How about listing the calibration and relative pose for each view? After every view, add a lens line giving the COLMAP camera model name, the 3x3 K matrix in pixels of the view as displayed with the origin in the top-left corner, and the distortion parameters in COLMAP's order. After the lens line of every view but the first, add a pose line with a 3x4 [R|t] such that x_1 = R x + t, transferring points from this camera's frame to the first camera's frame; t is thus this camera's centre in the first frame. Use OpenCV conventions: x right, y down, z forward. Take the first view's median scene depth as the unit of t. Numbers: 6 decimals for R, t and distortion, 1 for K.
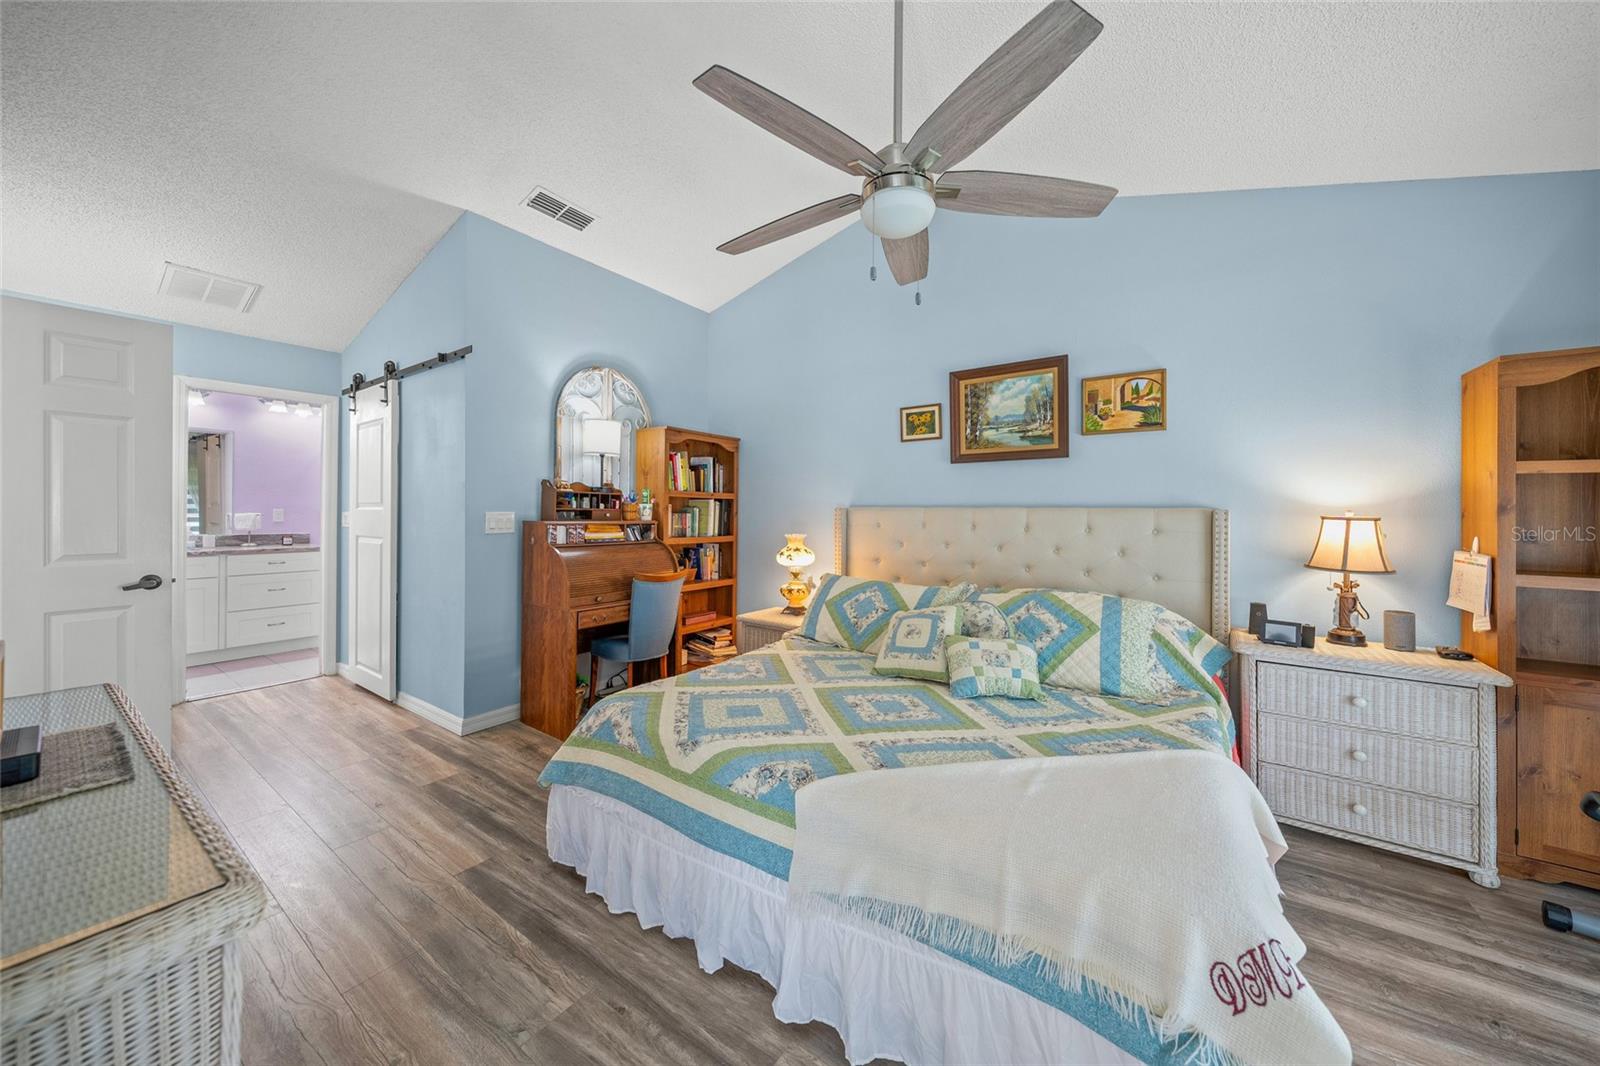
lens RADIAL K [[552.1, 0, 813.6], [0, 552.1, 509.4], [0, 0, 1]] dist [0.000954, -0.000098]
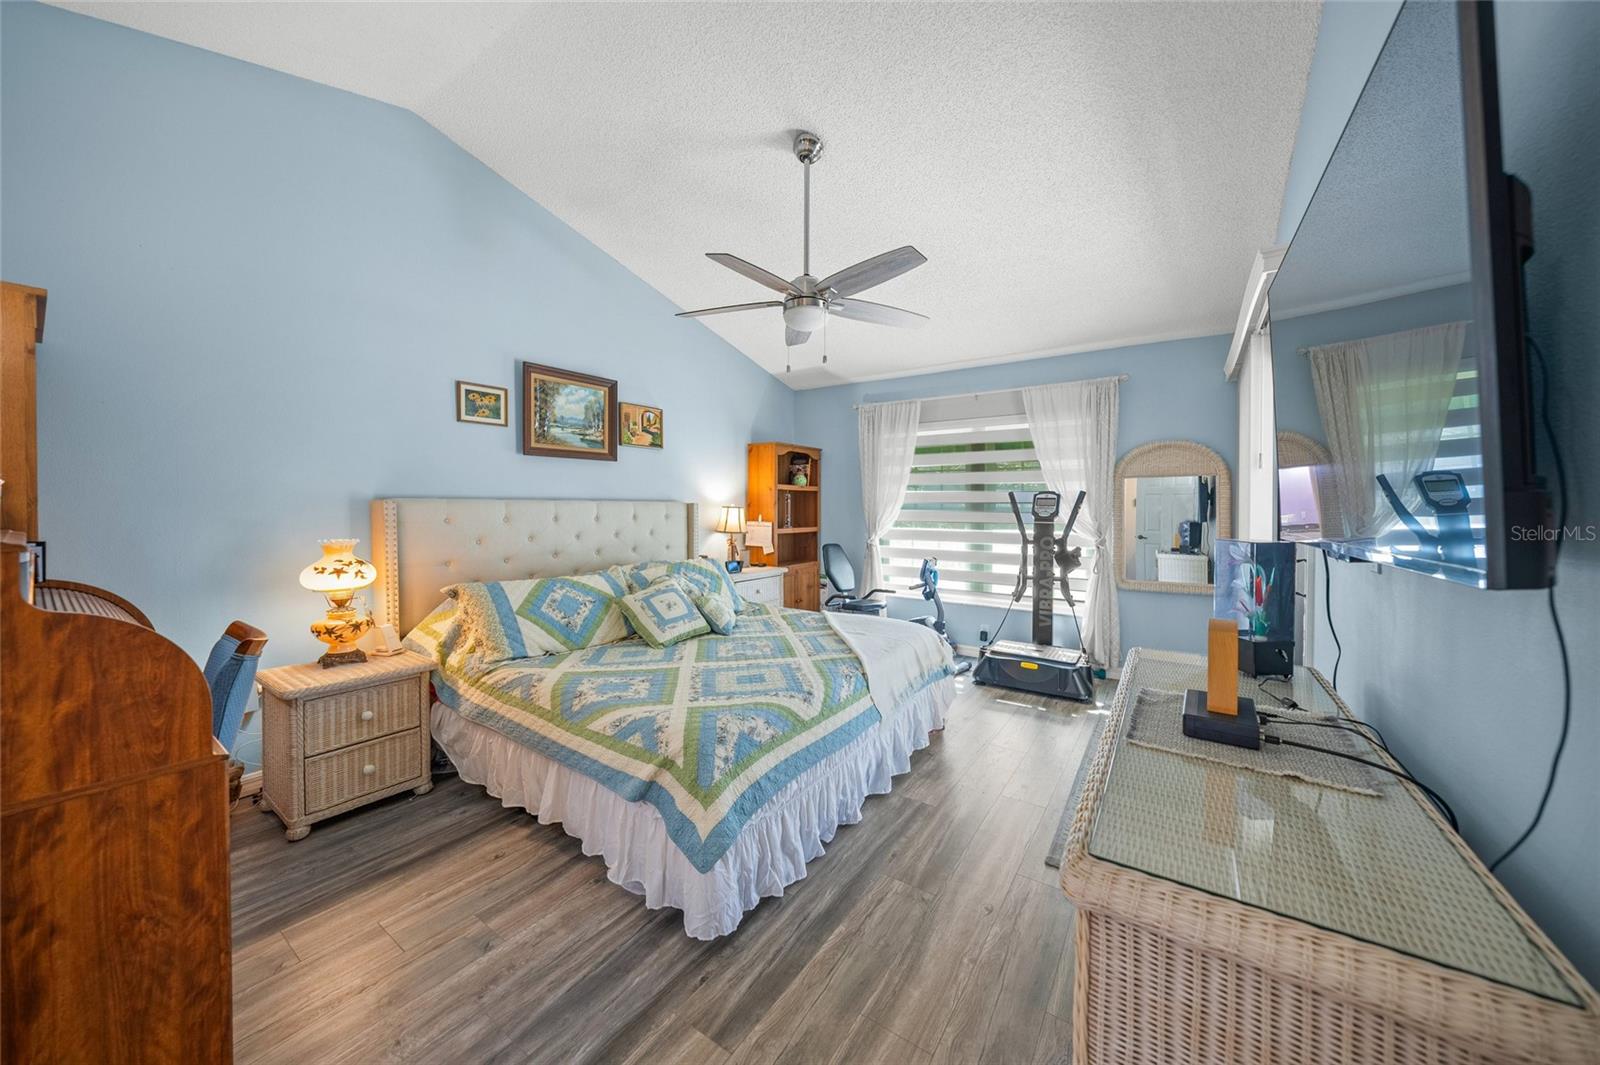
lens RADIAL K [[547.7, 0, 792.5], [0, 547.7, 514.0], [0, 0, 1]] dist [-0.002007, -0.000150]
pose [[0.024156, -0.020602, 0.999496, -0.774517], [-0.006381, 0.999764, 0.020762, -0.001984], [-0.999688, -0.006879, 0.024019, 0.546093]]
